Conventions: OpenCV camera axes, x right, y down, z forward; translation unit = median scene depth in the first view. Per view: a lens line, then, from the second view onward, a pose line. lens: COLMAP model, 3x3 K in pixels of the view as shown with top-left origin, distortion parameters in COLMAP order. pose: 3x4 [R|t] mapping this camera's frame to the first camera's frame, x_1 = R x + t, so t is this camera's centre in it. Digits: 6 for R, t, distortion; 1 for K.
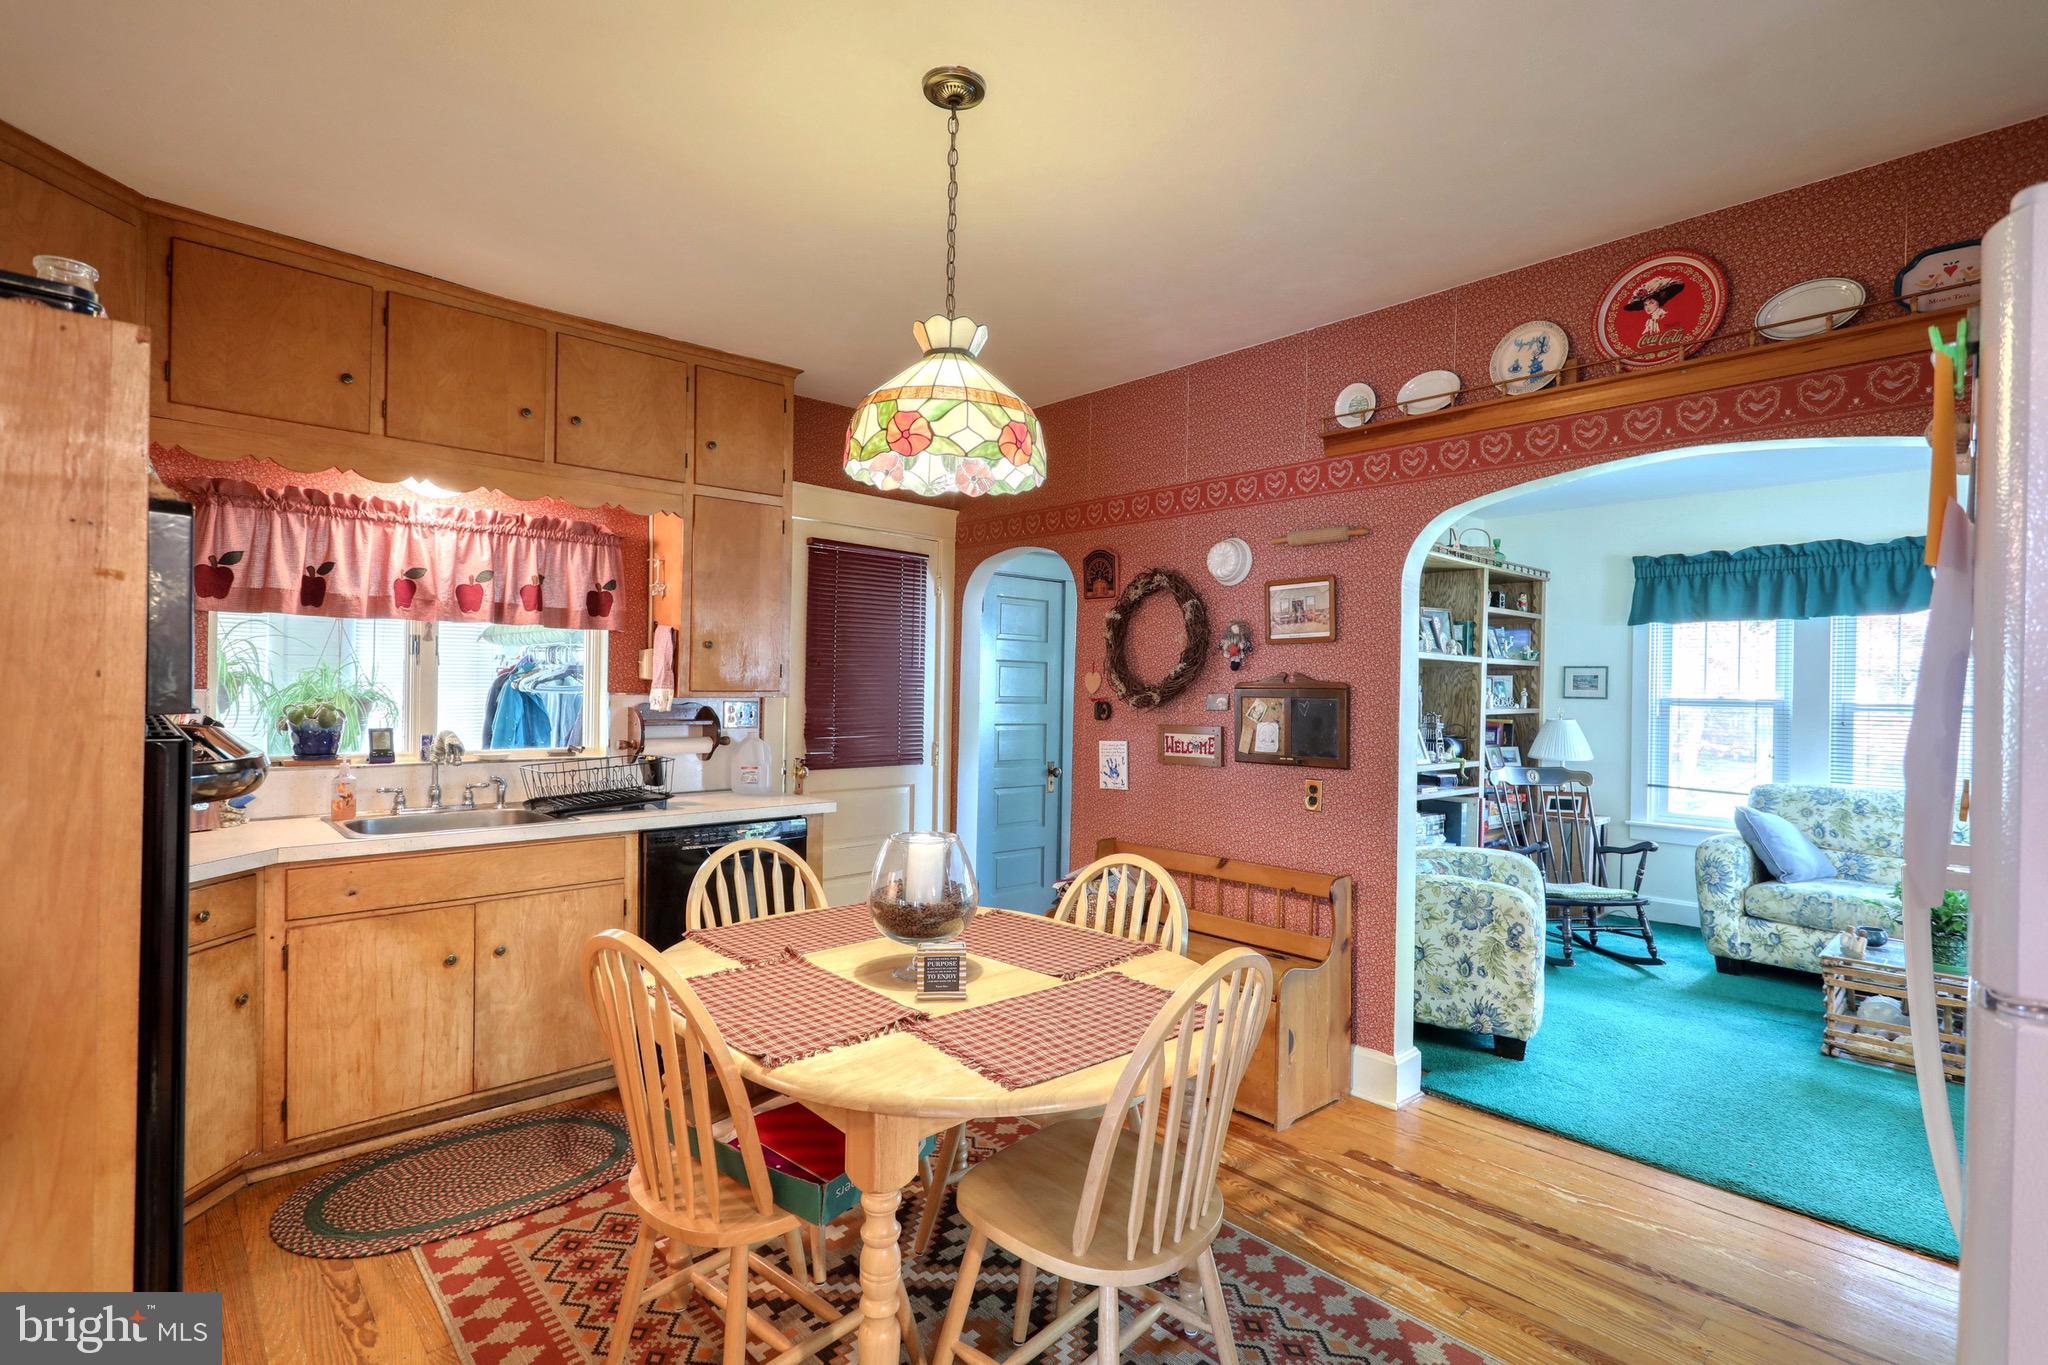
lens RADIAL K [[981.2, 0, 1042.1], [0, 981.2, 693.1], [0, 0, 1]] dist [-0.004445, 0.000424]
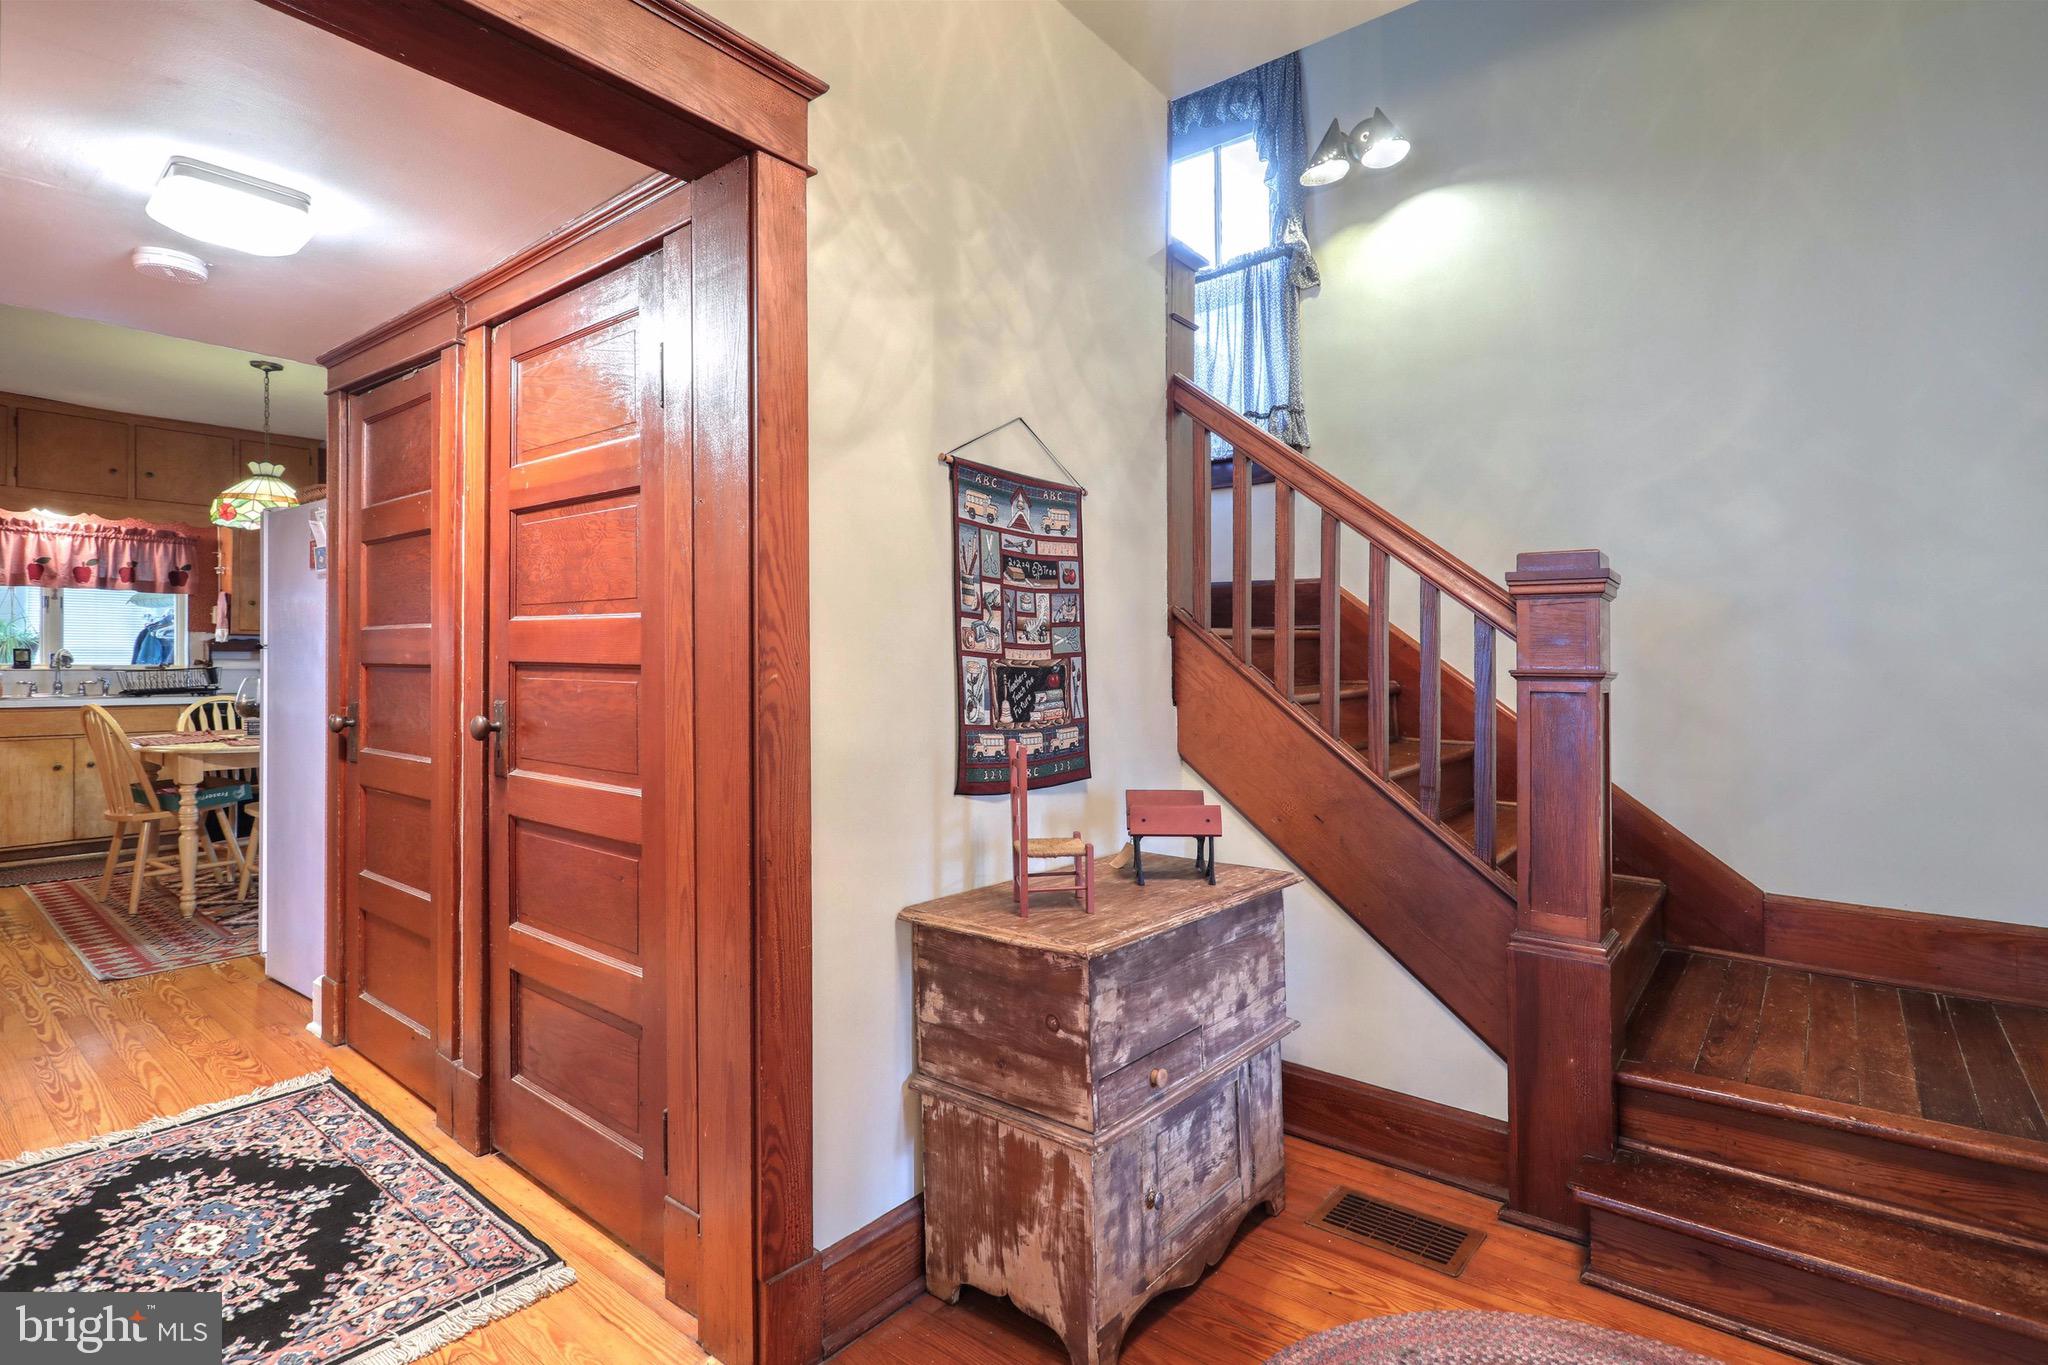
lens RADIAL K [[981.2, 0, 1086.6], [0, 981.2, 669.7], [0, 0, 1]] dist [-0.004445, 0.000424]
pose [[0.984512, -0.009831, 0.175044, 0.875341], [0.010383, 0.999944, -0.002235, 0.094991], [-0.175012, 0.004018, 0.984558, -1.029523]]
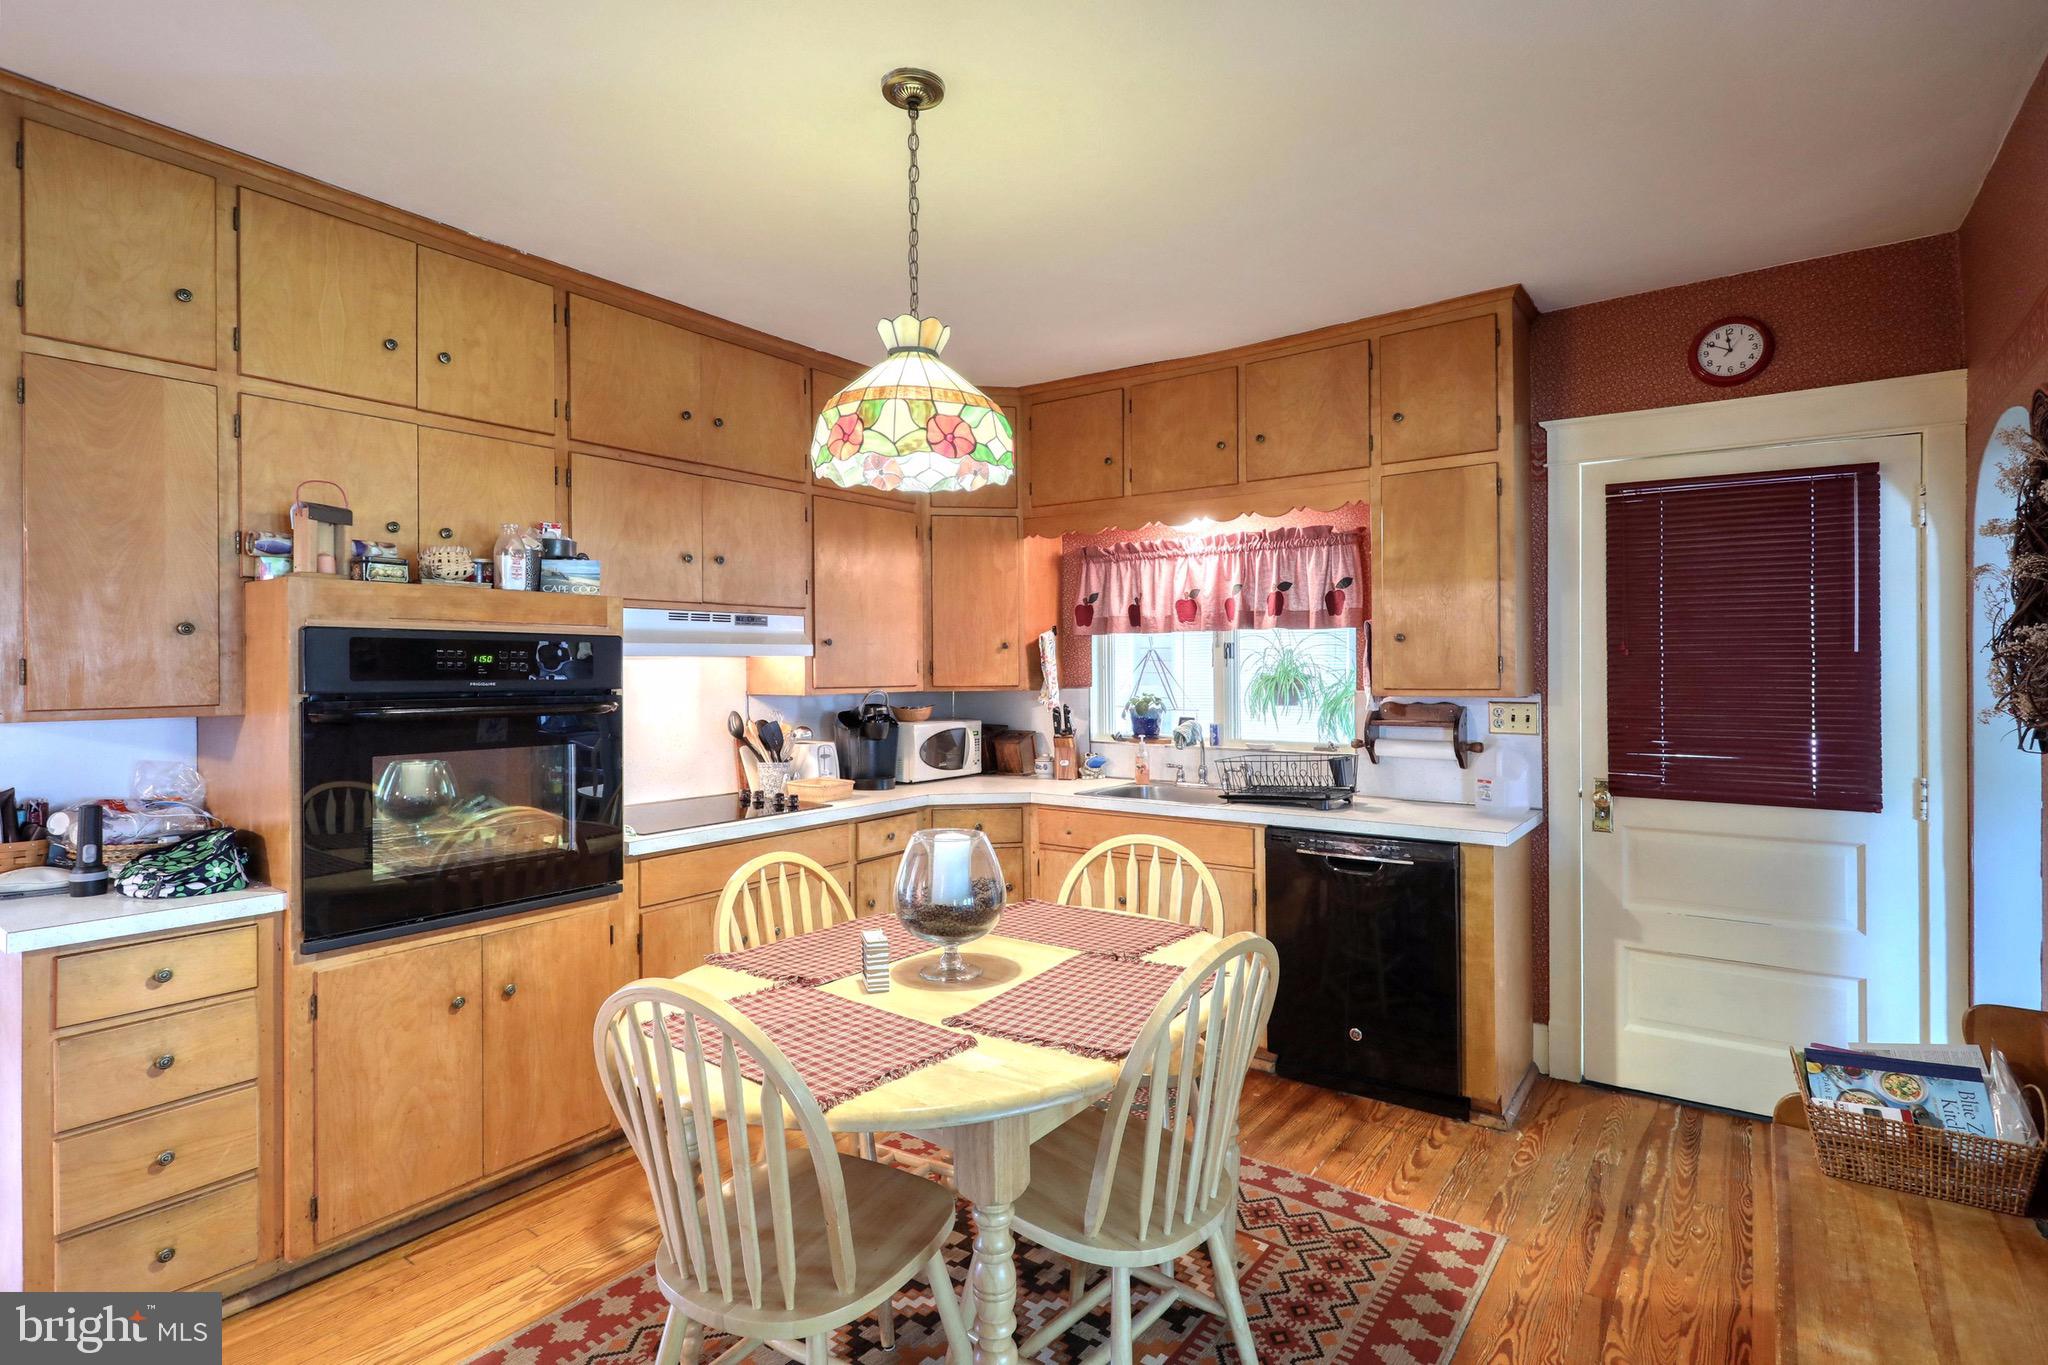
lens RADIAL K [[981.2, 0, 1037.5], [0, 981.2, 672.6], [0, 0, 1]] dist [-0.004445, 0.000424]
pose [[0.184569, -0.016610, -0.982679, 0.538932], [-0.006805, 0.999812, -0.018177, 0.001721], [0.982796, 0.010042, 0.184421, 0.562386]]
